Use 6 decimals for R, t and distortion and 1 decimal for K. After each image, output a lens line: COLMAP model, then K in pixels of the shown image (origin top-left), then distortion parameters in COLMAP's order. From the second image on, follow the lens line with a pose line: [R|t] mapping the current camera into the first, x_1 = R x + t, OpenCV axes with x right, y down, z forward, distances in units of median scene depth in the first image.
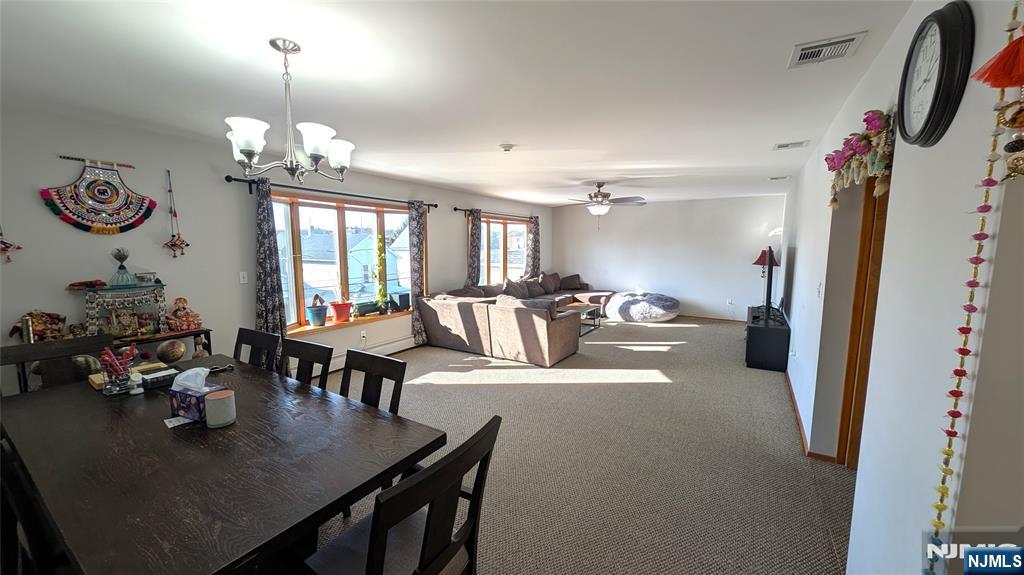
lens RADIAL K [[383.7, 0, 510.1], [0, 383.7, 287.7], [0, 0, 1]] dist [0.001126, -0.000089]
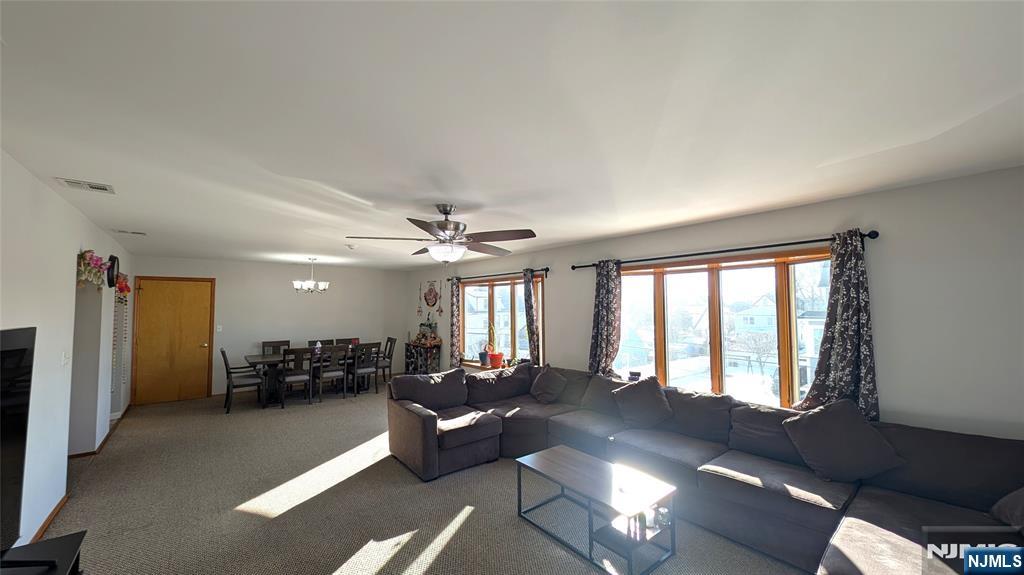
lens RADIAL K [[383.7, 0, 509.8], [0, 383.7, 289.9], [0, 0, 1]] dist [0.001126, -0.000089]
pose [[-0.340935, -0.049156, -0.938801, 0.544530], [-0.109206, 0.993942, -0.012384, -0.114378], [0.933722, 0.098300, -0.344238, 0.976254]]
